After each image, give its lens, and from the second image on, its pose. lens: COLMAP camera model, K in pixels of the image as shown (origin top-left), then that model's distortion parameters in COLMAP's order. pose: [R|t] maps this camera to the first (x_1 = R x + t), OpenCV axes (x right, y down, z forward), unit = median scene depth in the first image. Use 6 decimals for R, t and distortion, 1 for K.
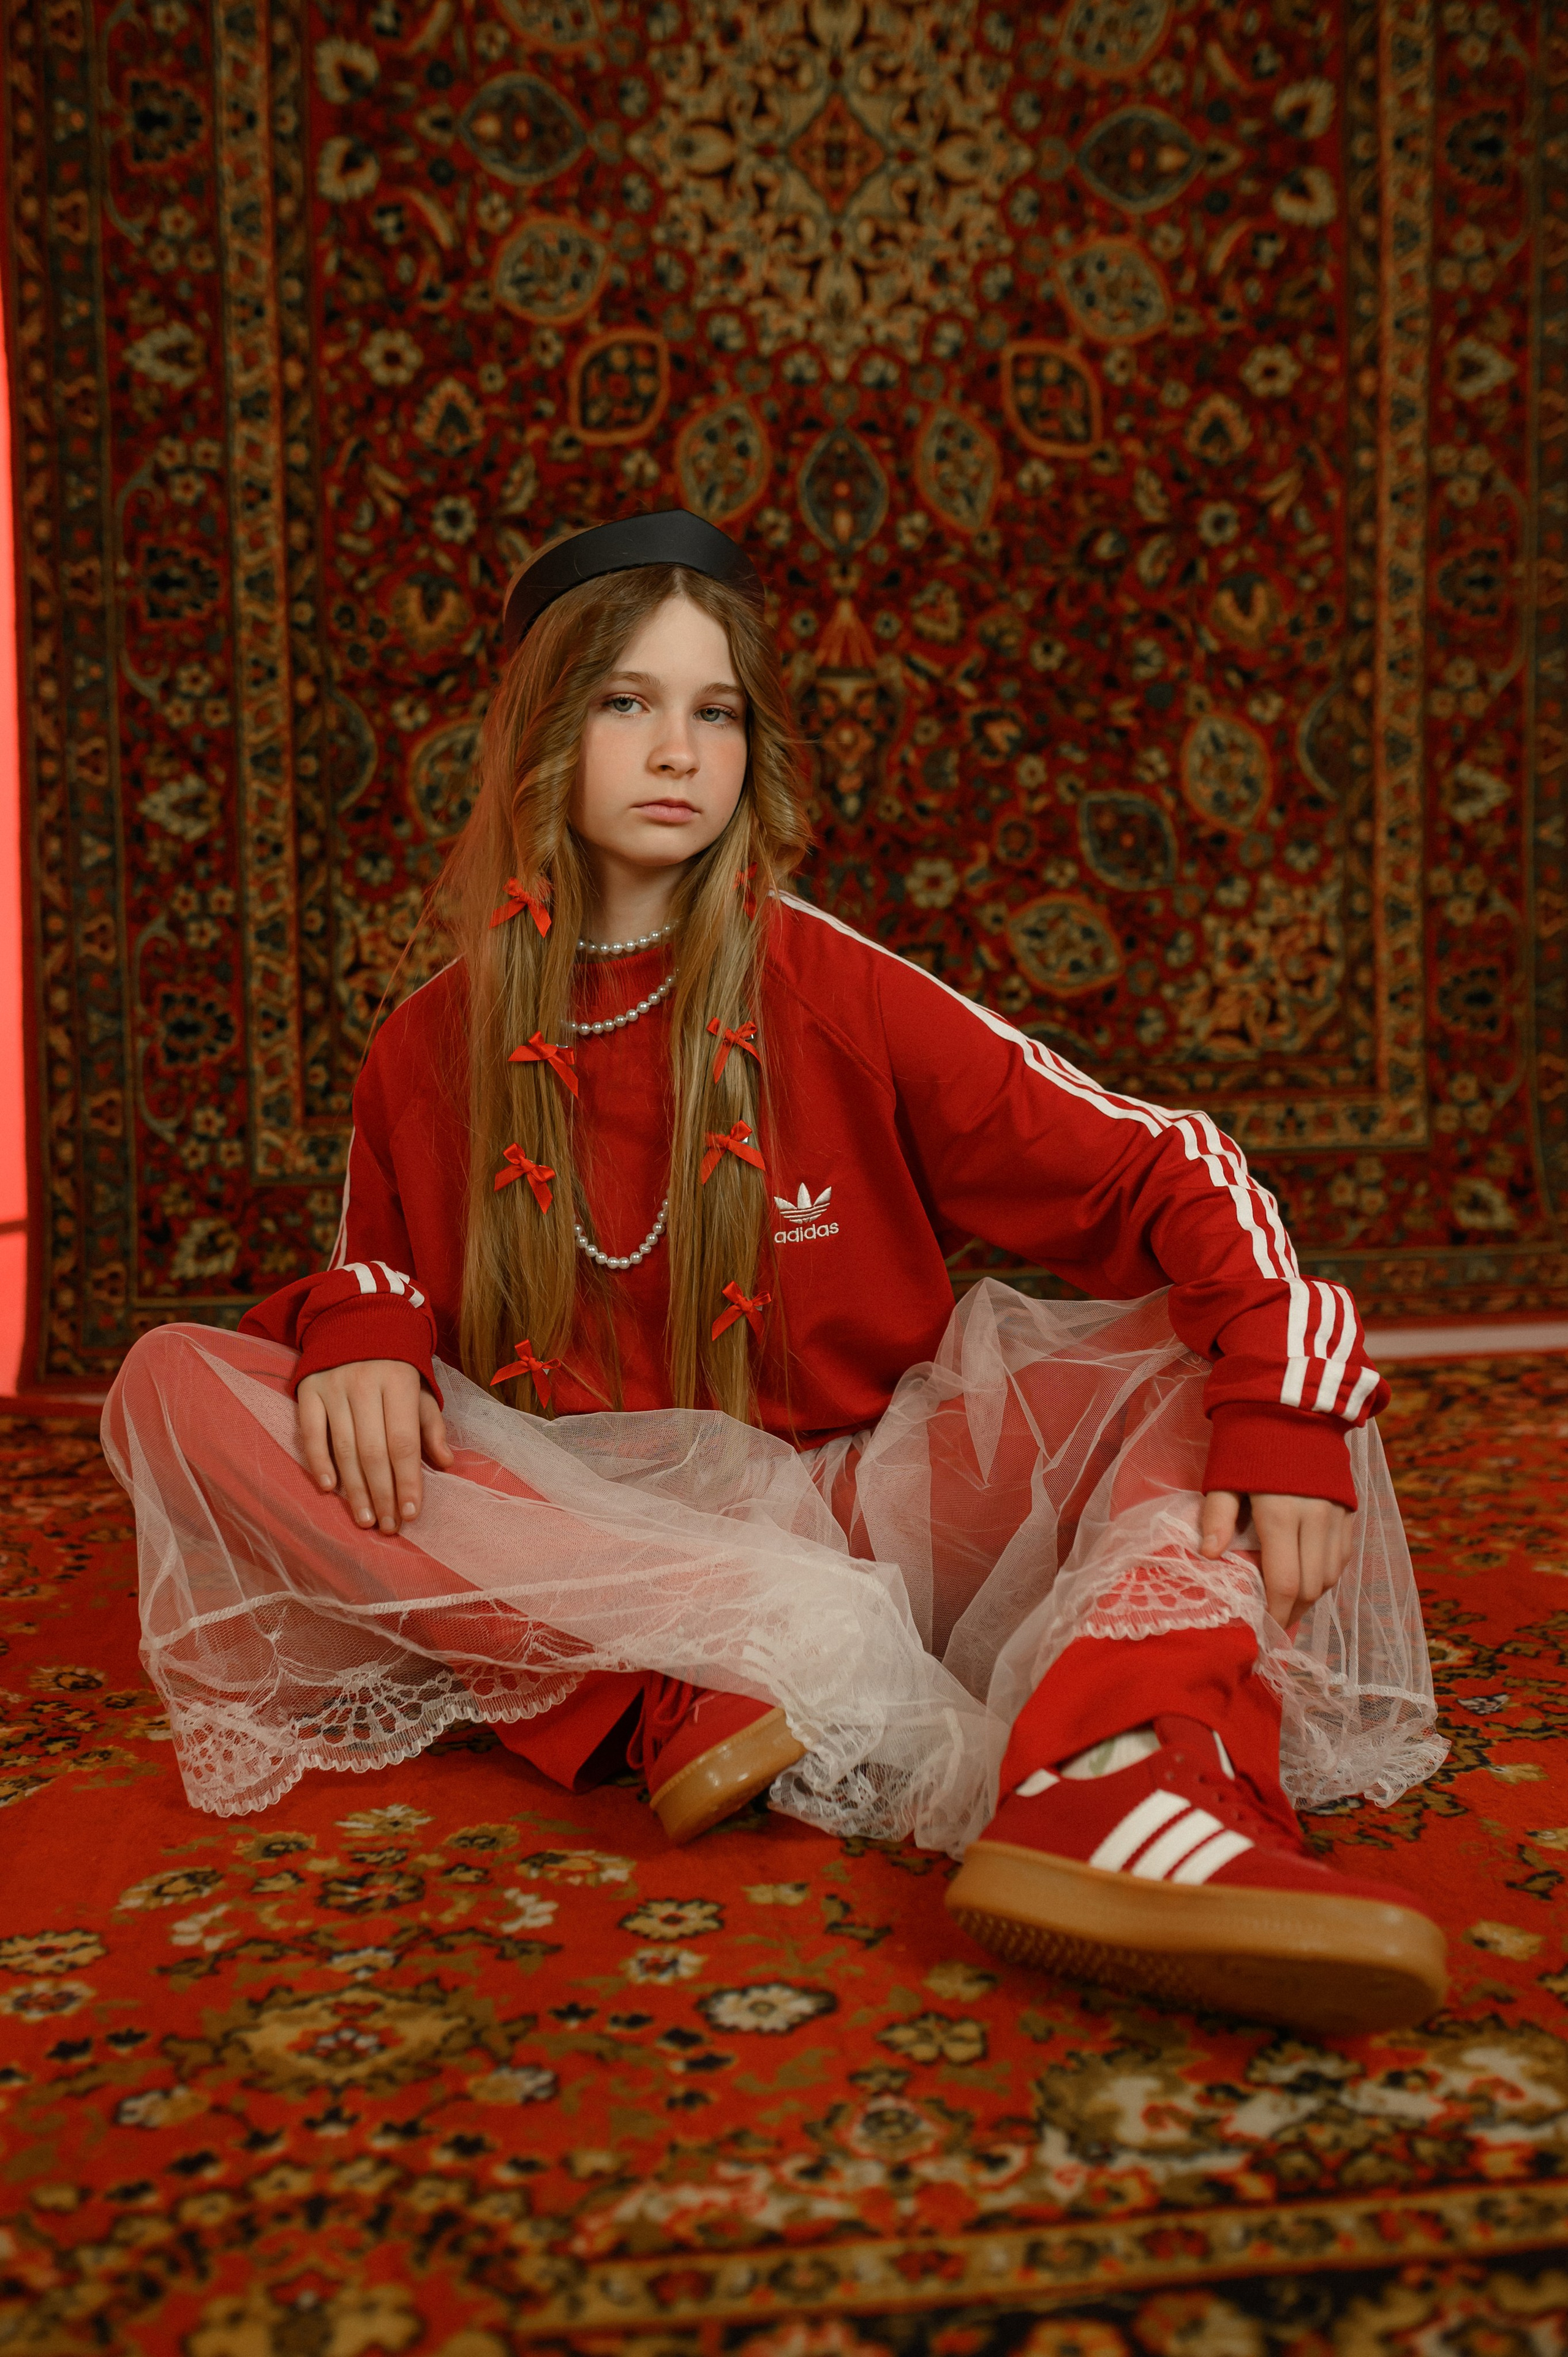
lens RADIAL K [[2409.4, 0, 709.5], [0, 2409.4, 1187.8], [0, 0, 1]] dist [-0.031322, 0.000000]
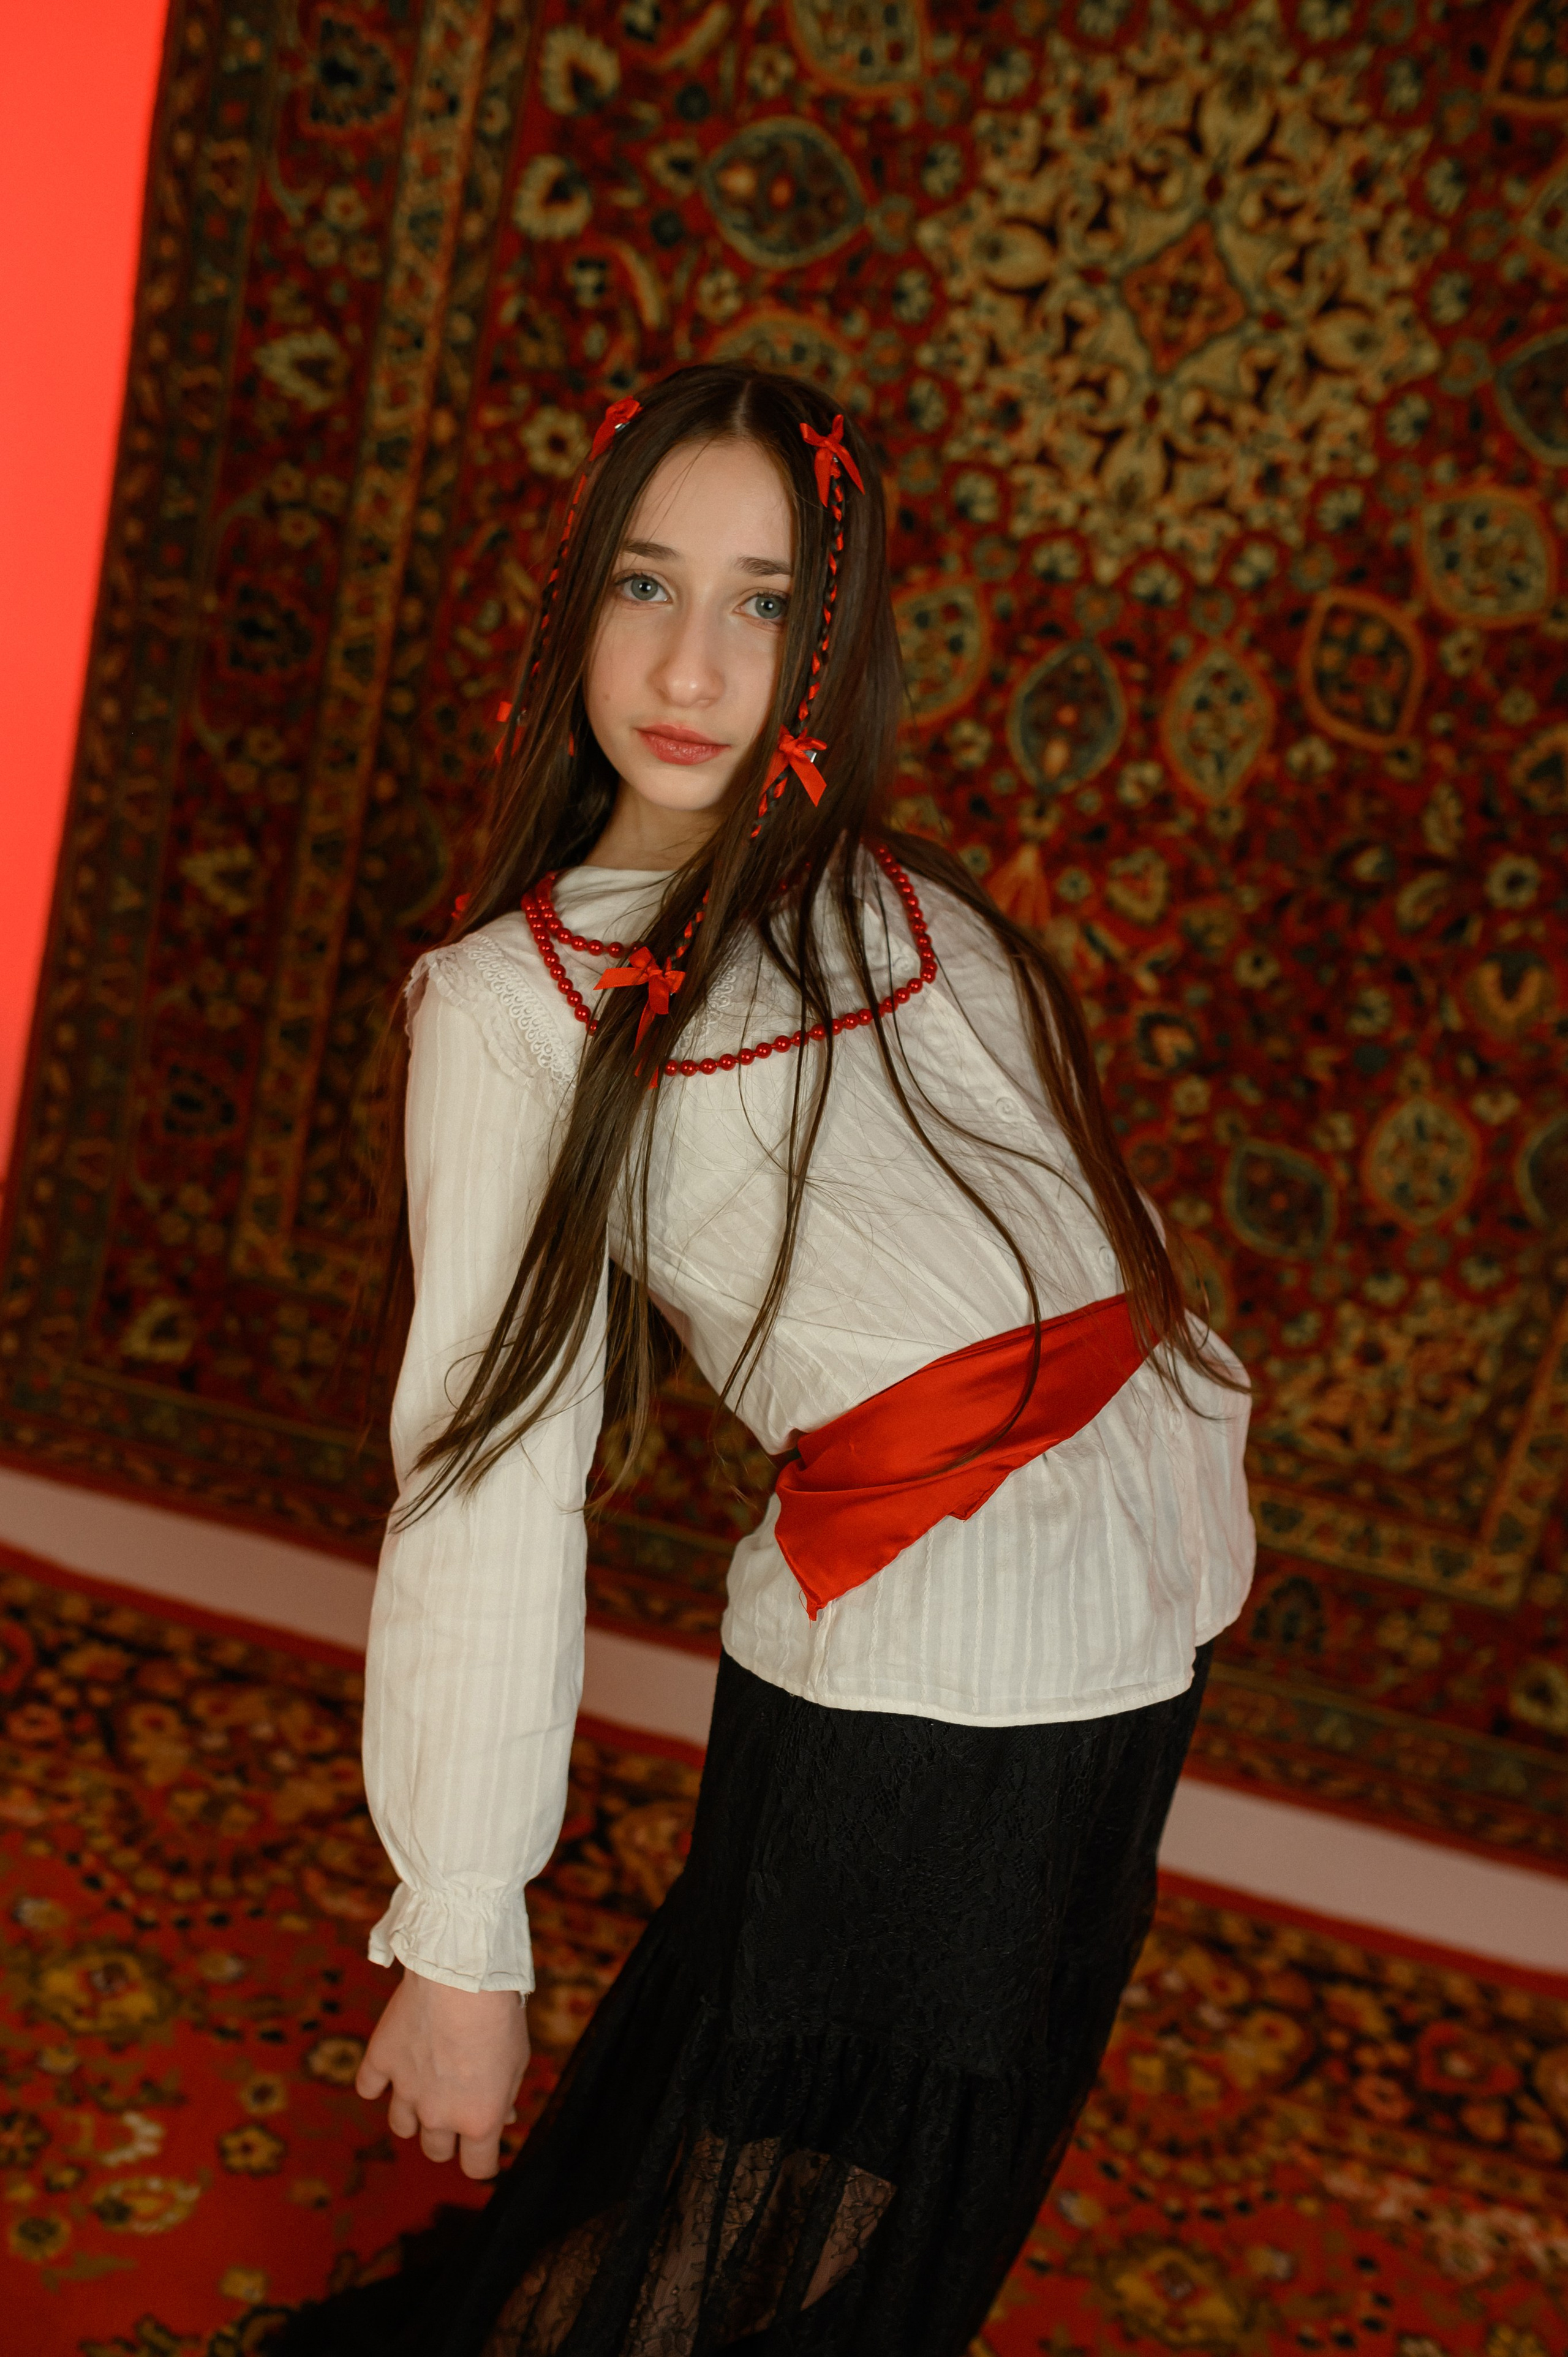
lens RADIAL K [[2409.4, 0, 751.9], [0, 2409.4, 1201.8], [0, 0, 1]] dist [-0.031322, 0.000000]
pose [[0.943500, 0.308763, -0.120307, 0.102938], [-0.263180, 0.918816, 0.294131, -0.350010], [0.201357, -0.245850, 0.948163, 0.167967]]
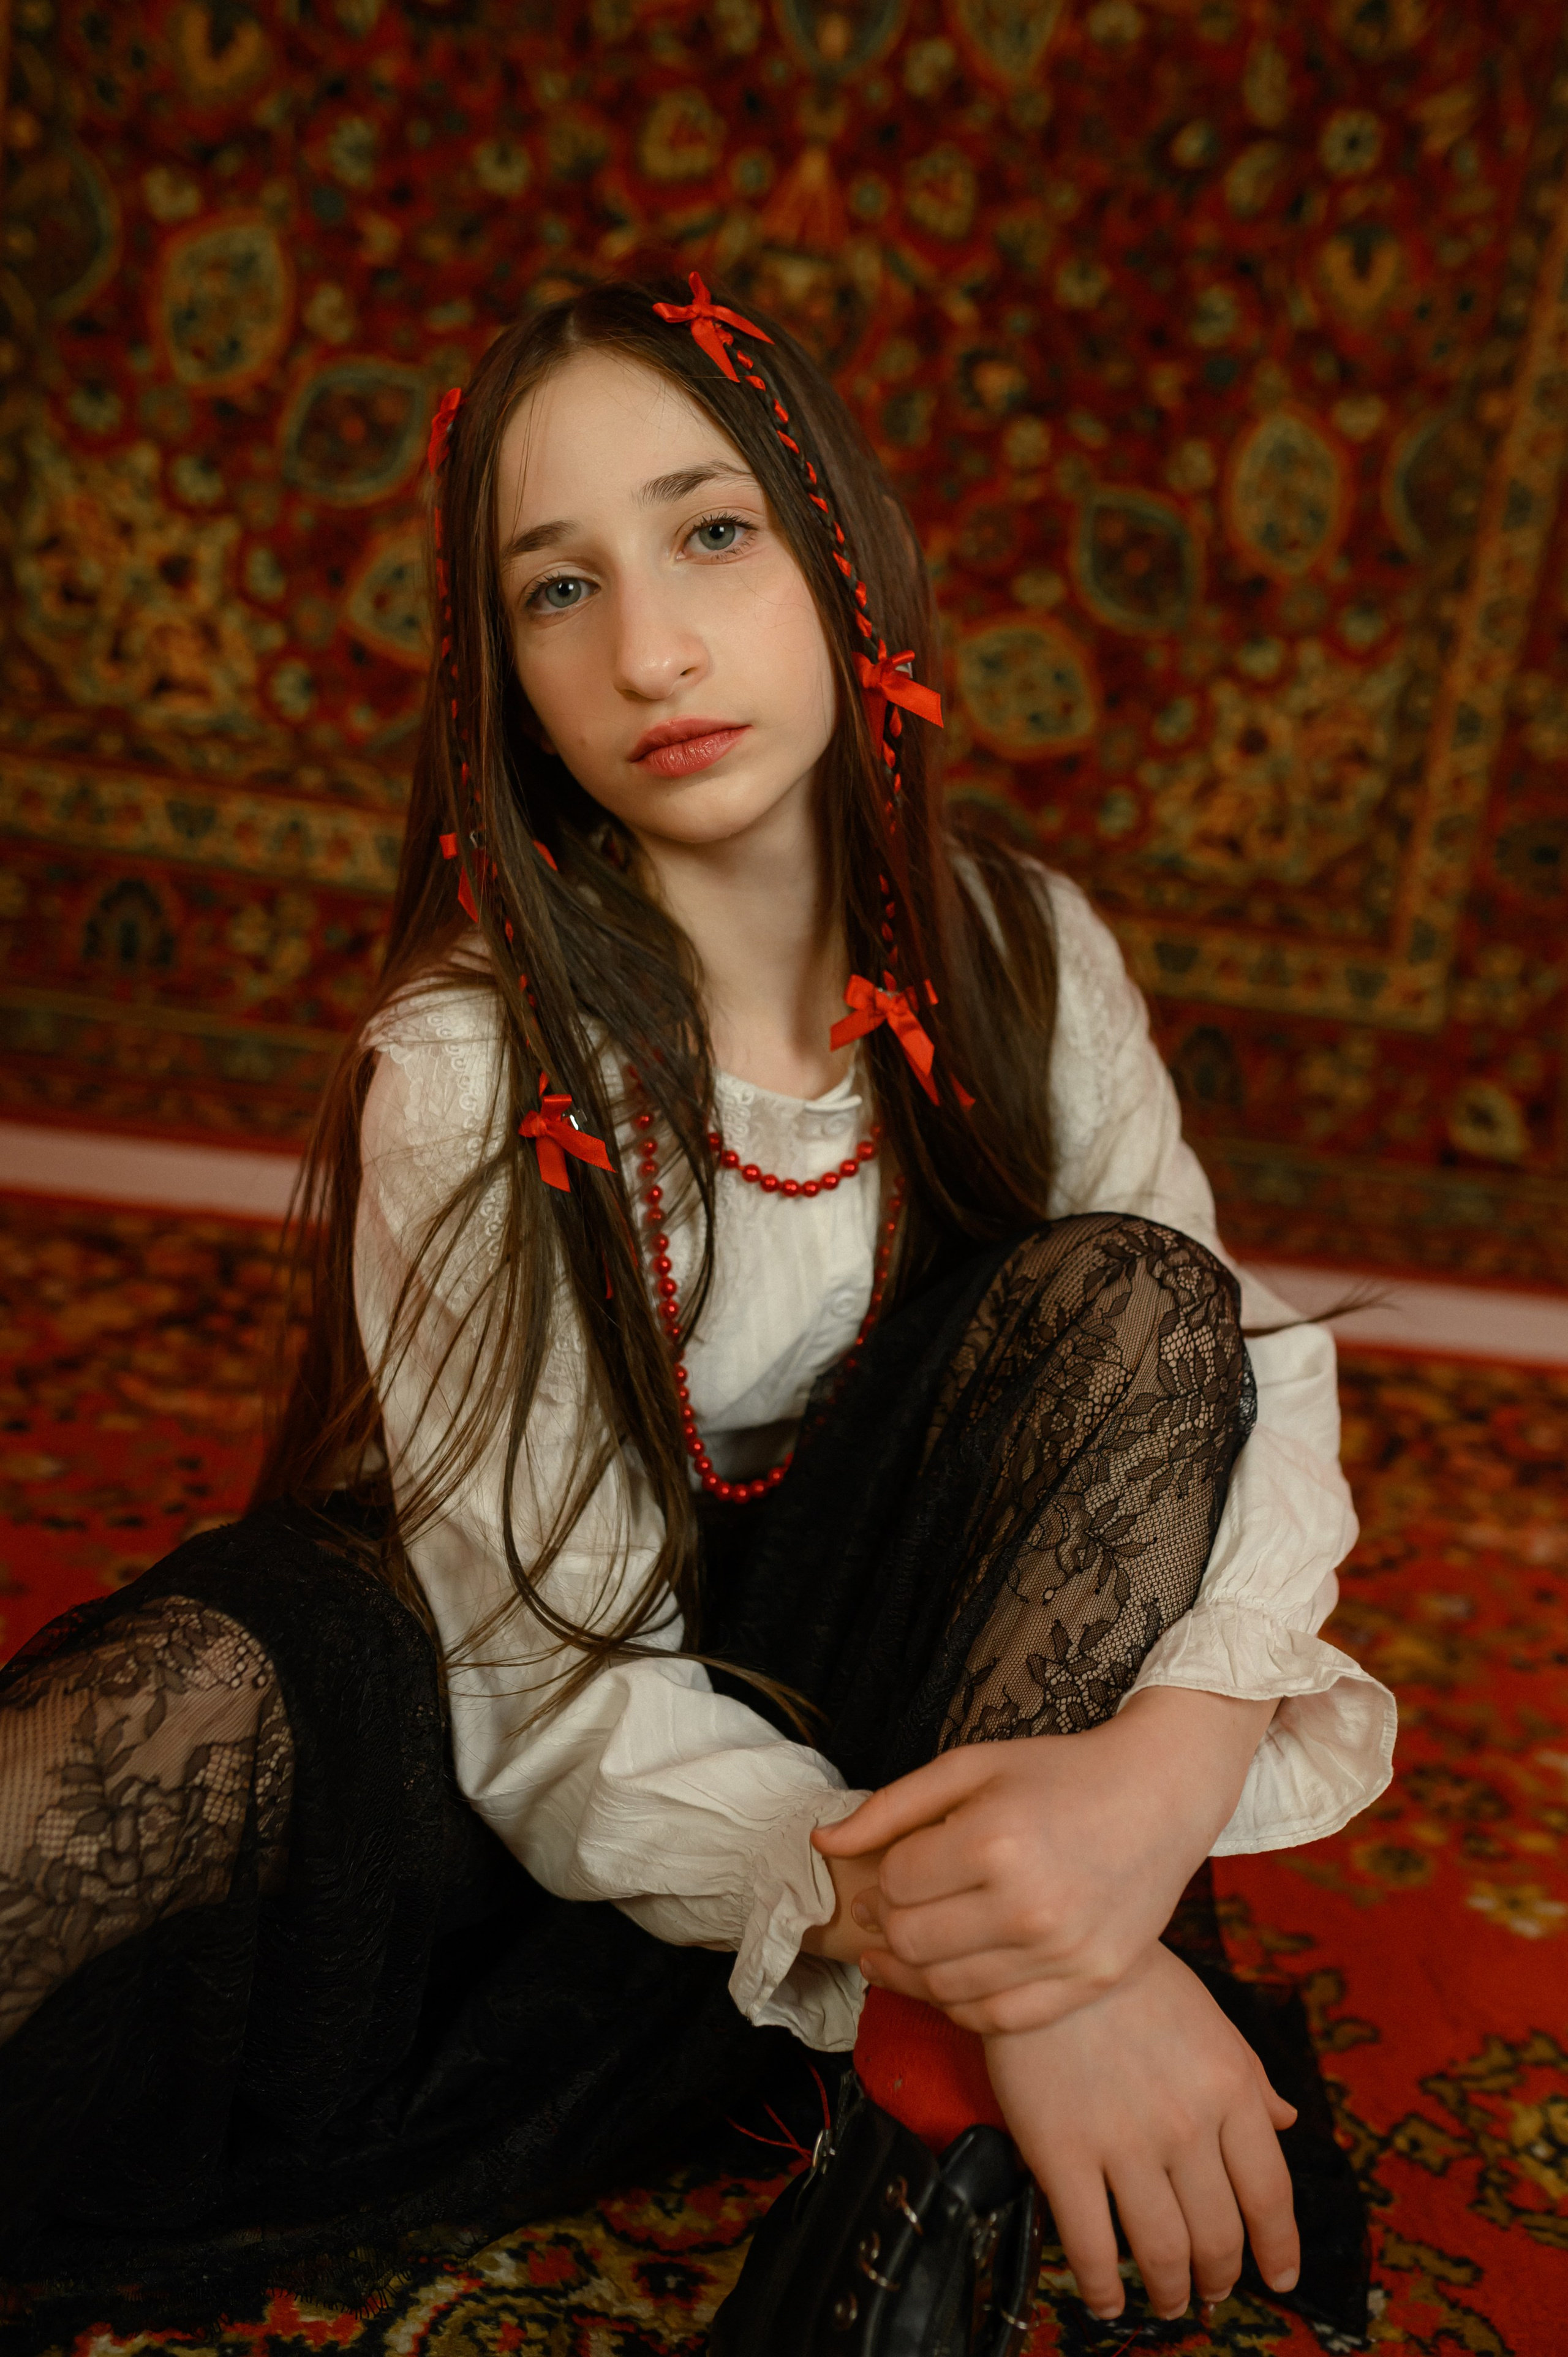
lens RADIAL K [[2409.4, 0, 807.5], [0, 2409.4, 1125.4], [0, 0, 1]] dist [-0.031322, 0.000000]
pose [[0.982211, 0.173438, 0.071984, 0.052597], [-0.183126, 0.969519, 0.162780, -0.080225], [-0.041558, -0.173066, 0.984033, 0.256055]]
